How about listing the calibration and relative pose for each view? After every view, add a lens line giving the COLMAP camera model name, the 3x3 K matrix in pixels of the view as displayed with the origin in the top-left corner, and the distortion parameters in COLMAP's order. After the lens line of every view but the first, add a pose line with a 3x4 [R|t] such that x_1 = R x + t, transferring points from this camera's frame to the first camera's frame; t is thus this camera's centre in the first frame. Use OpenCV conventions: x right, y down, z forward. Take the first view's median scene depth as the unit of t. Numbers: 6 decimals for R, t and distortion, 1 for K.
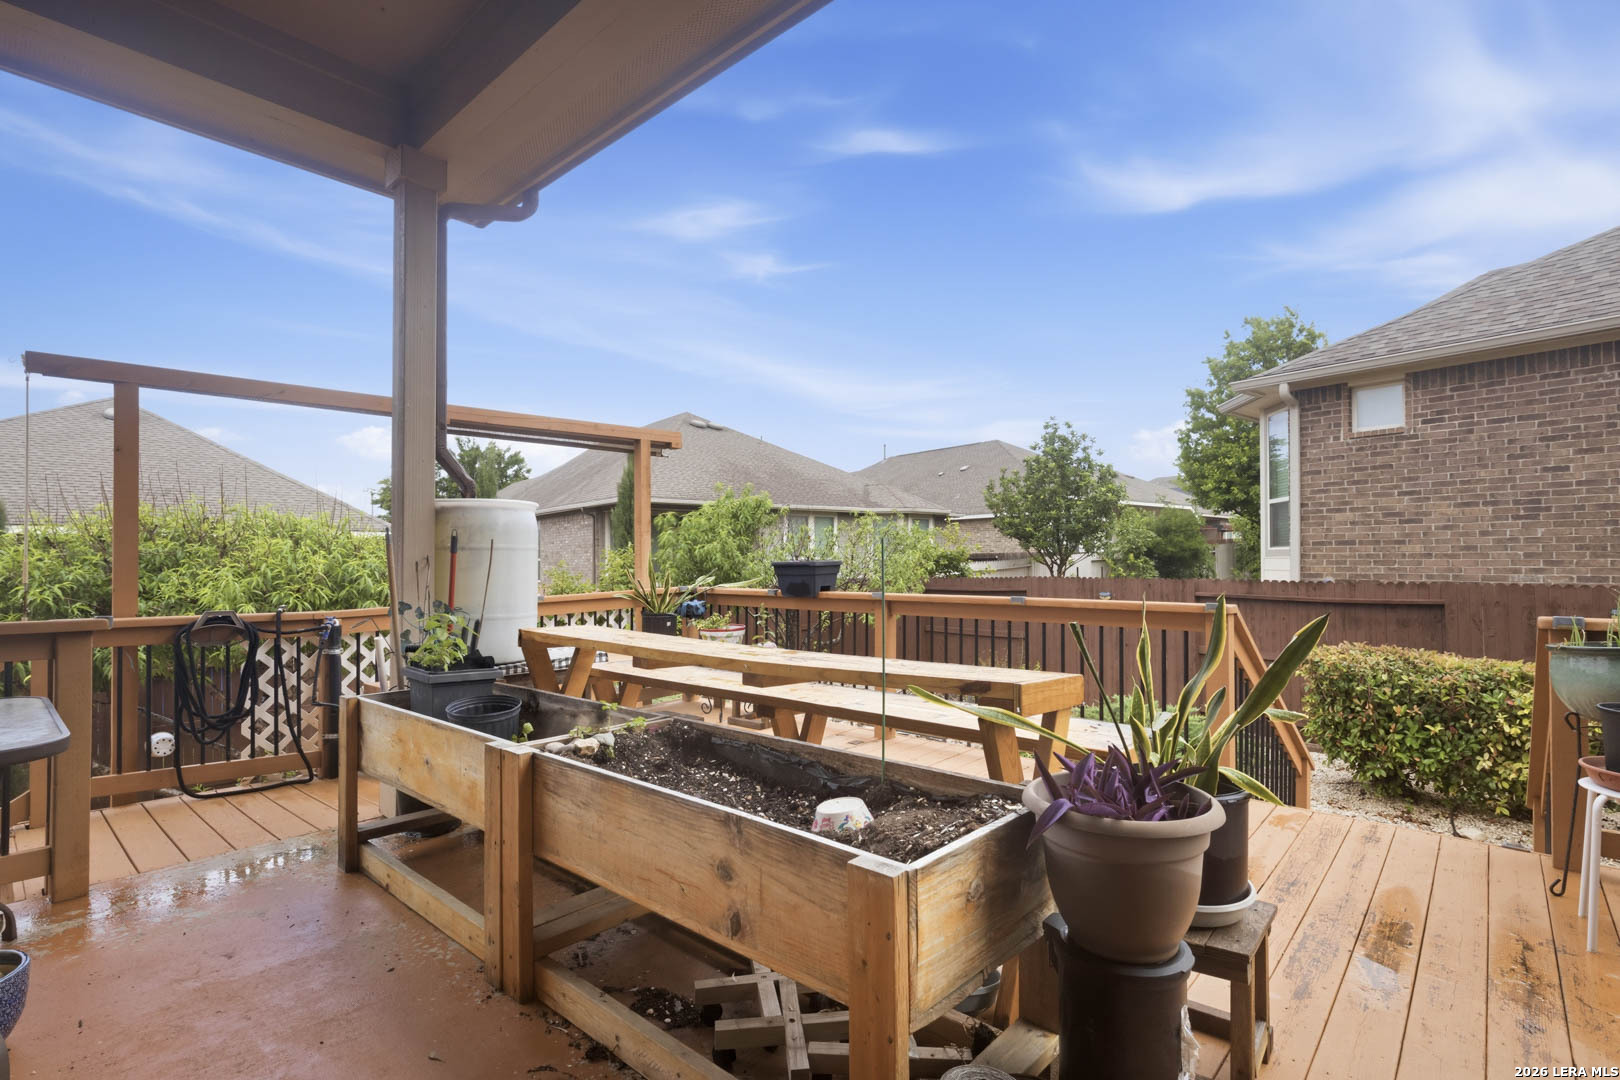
lens RADIAL K [[790.3, 0, 808.8], [0, 790.3, 551.5], [0, 0, 1]] dist [0.005419, 0.000488]
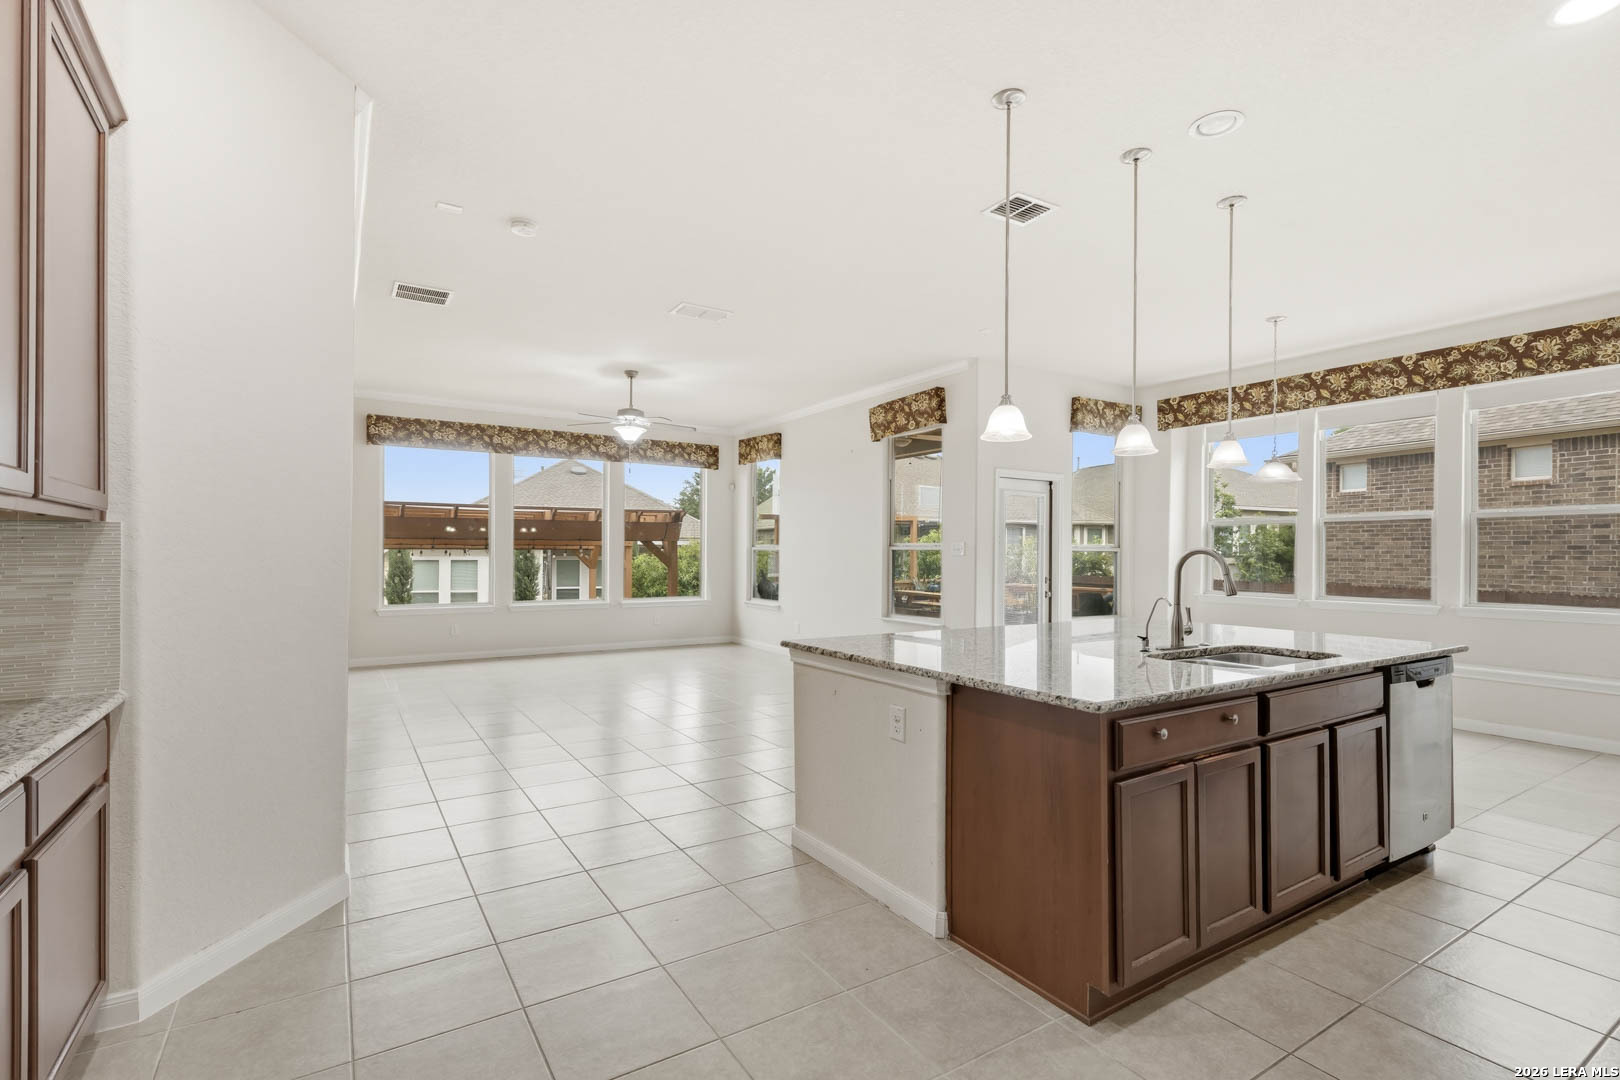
lens RADIAL K [[734.8, 0, 826.7], [0, 734.8, 543.6], [0, 0, 1]] dist [0.001477, 0.000479]
pose [[0.968451, 0.006718, -0.249115, 0.042653], [-0.006835, 0.999977, 0.000396, -0.042694], [0.249112, 0.001320, 0.968474, -0.835100]]
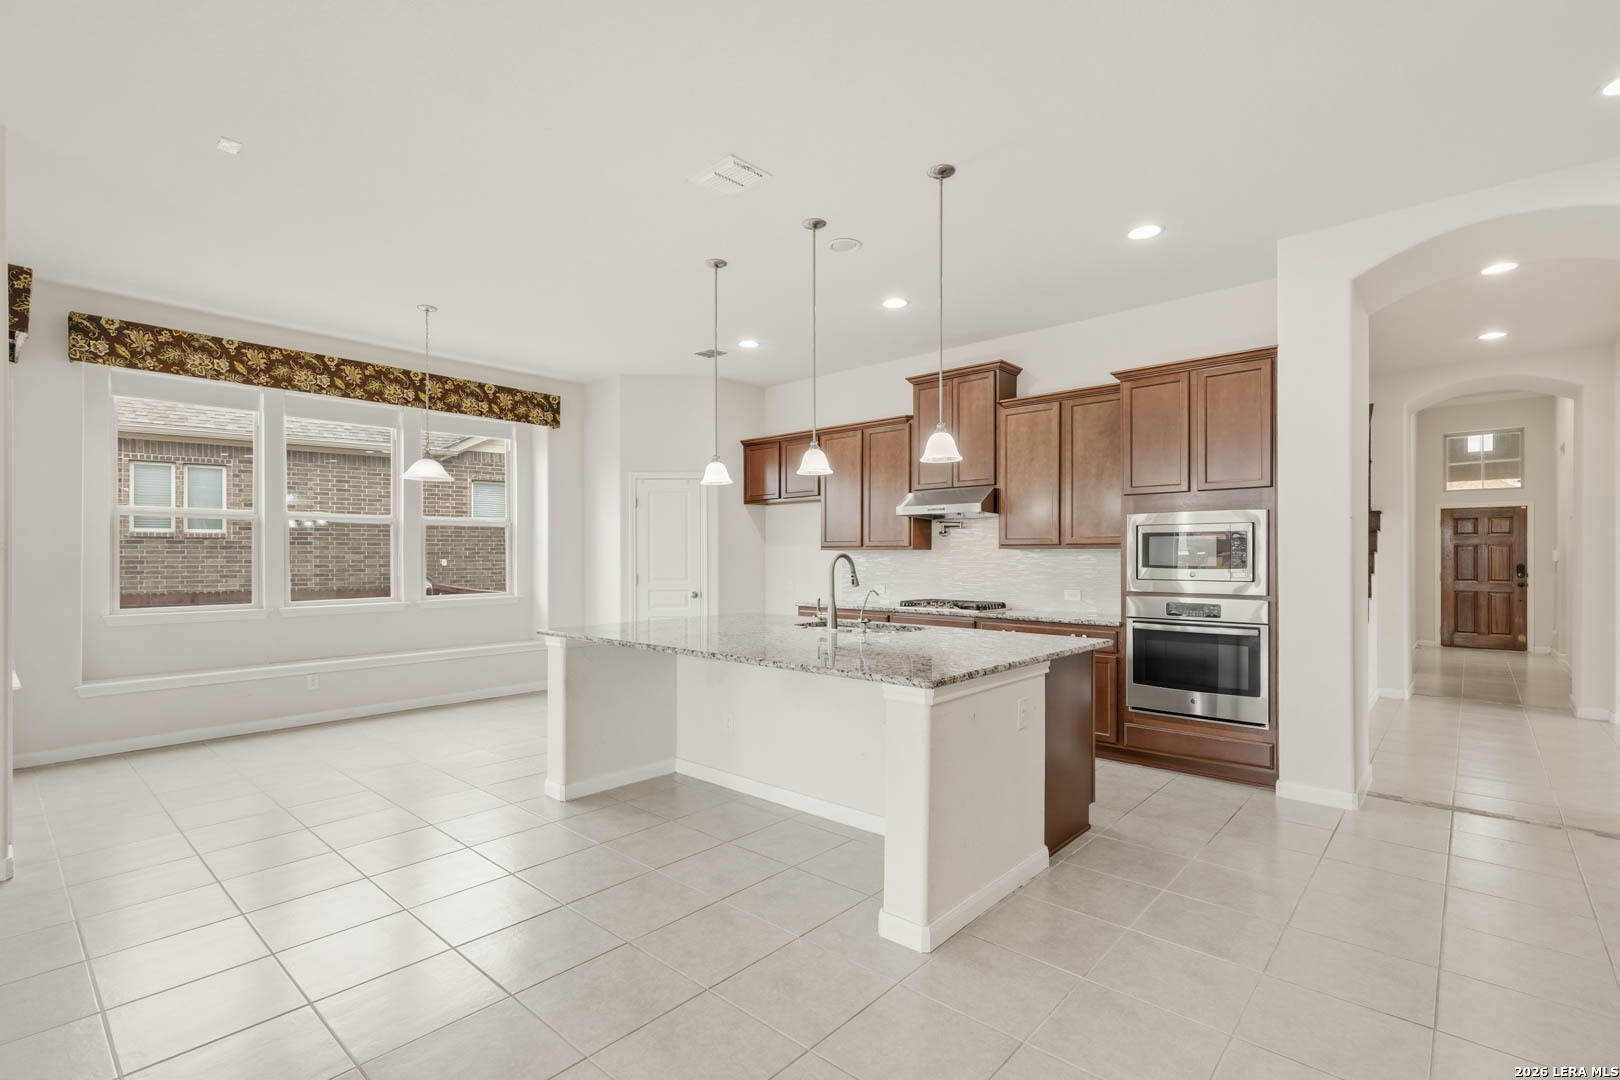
lens RADIAL K [[734.8, 0, 801.5], [0, 734.8, 551.5], [0, 0, 1]] dist [0.001477, 0.000479]
pose [[0.019614, 0.011489, 0.999742, -0.257562], [-0.011842, 0.999866, -0.011259, -0.037931], [-0.999737, -0.011618, 0.019748, -0.522567]]
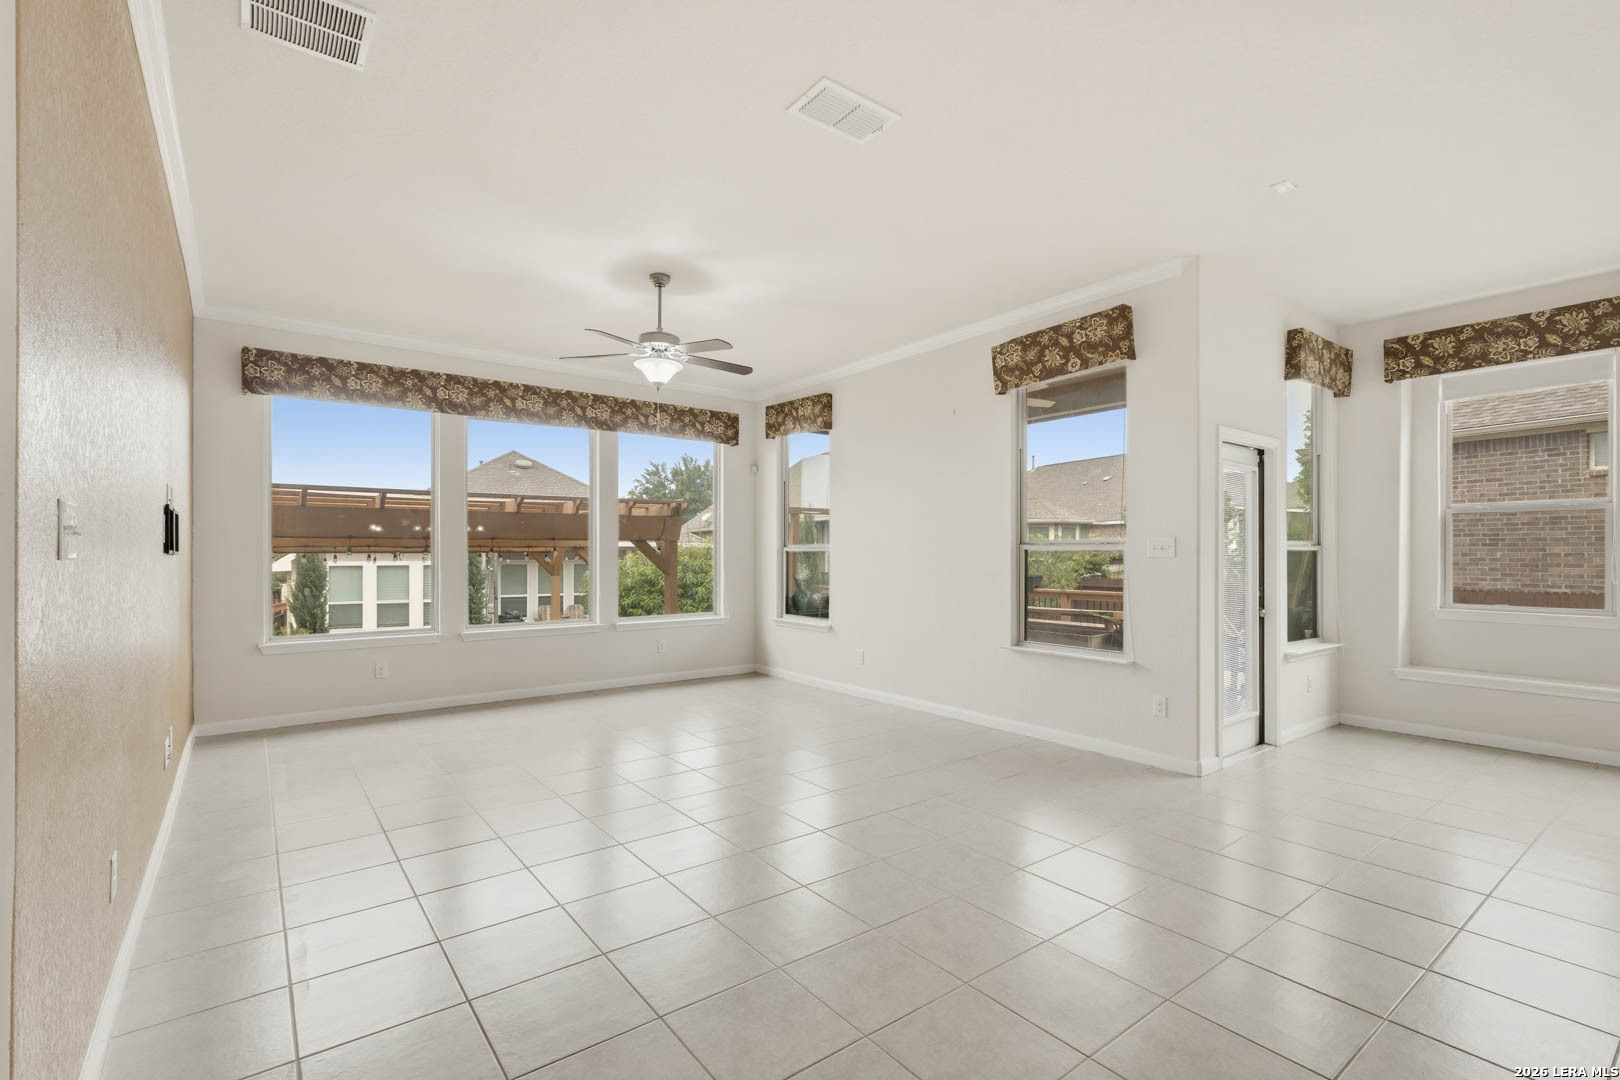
lens RADIAL K [[734.8, 0, 802.3], [0, 734.8, 545.1], [0, 0, 1]] dist [0.001477, 0.000479]
pose [[0.979914, 0.001623, -0.199414, -0.118120], [-0.001637, 0.999999, 0.000095, -0.039797], [0.199414, 0.000233, 0.979915, -0.651095]]
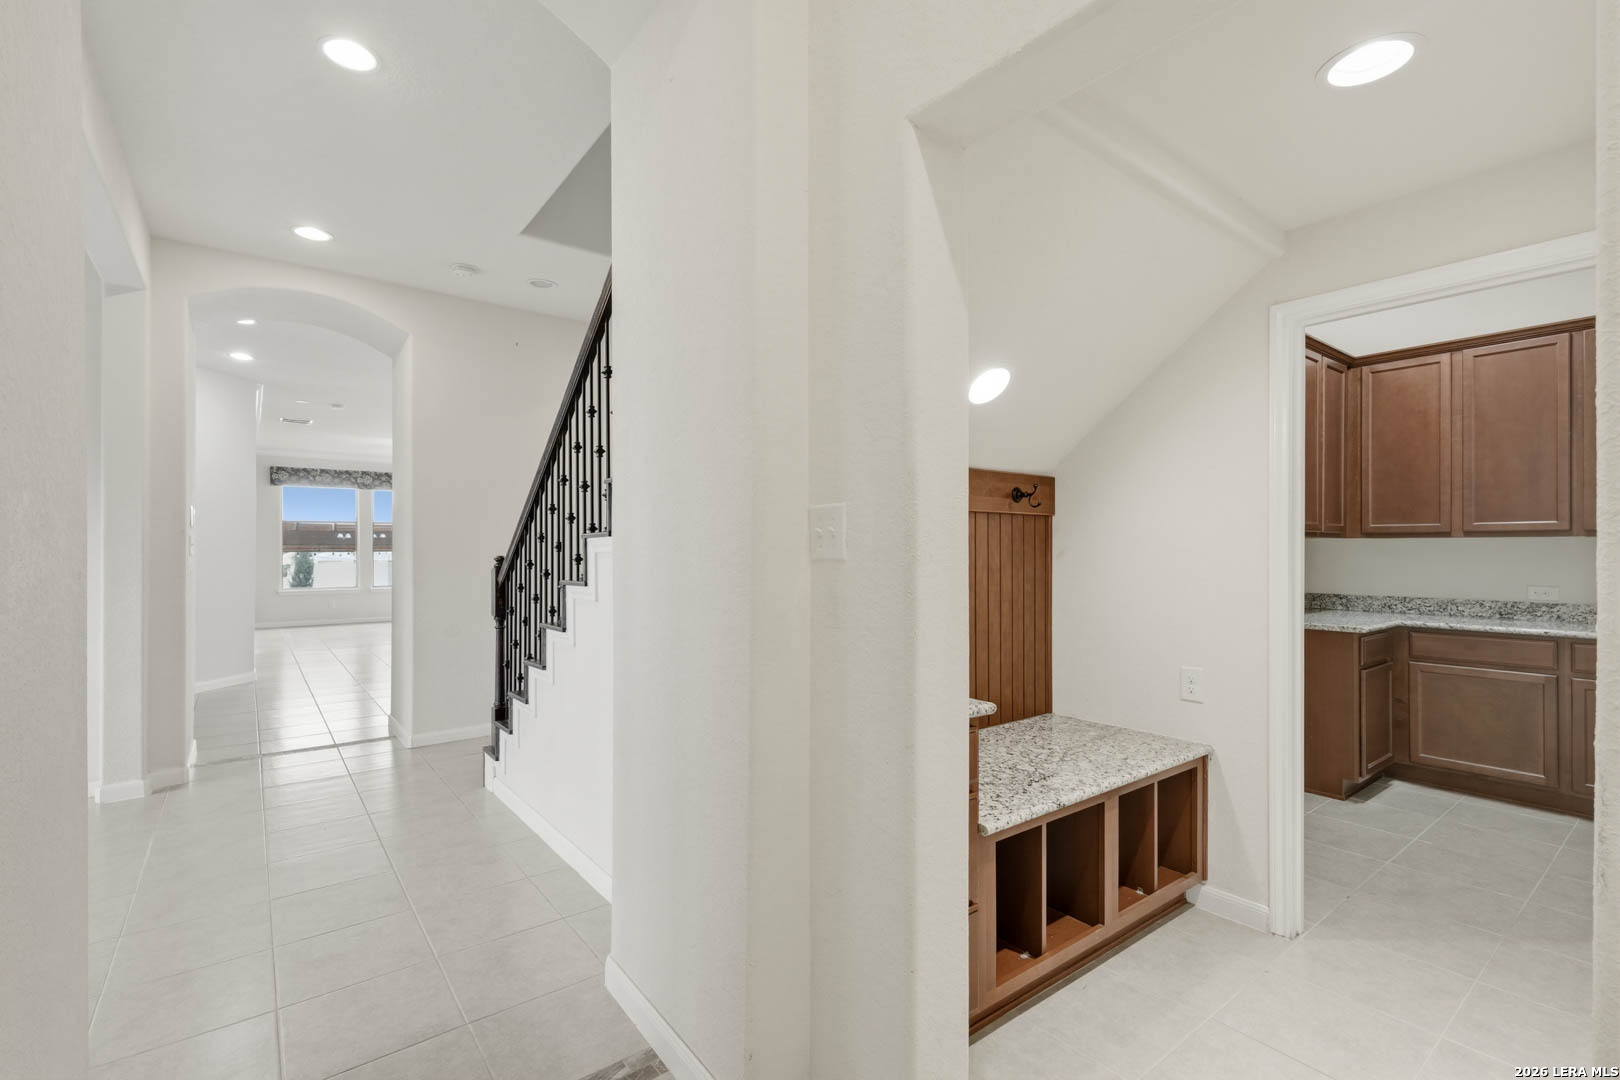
lens RADIAL K [[734.8, 0, 824.8], [0, 734.8, 550.4], [0, 0, 1]] dist [0.001477, 0.000479]
pose [[0.983503, 0.001079, -0.180888, 0.454188], [0.000515, 0.999961, 0.008763, -0.045488], [0.180890, -0.008712, 0.983465, -1.196034]]
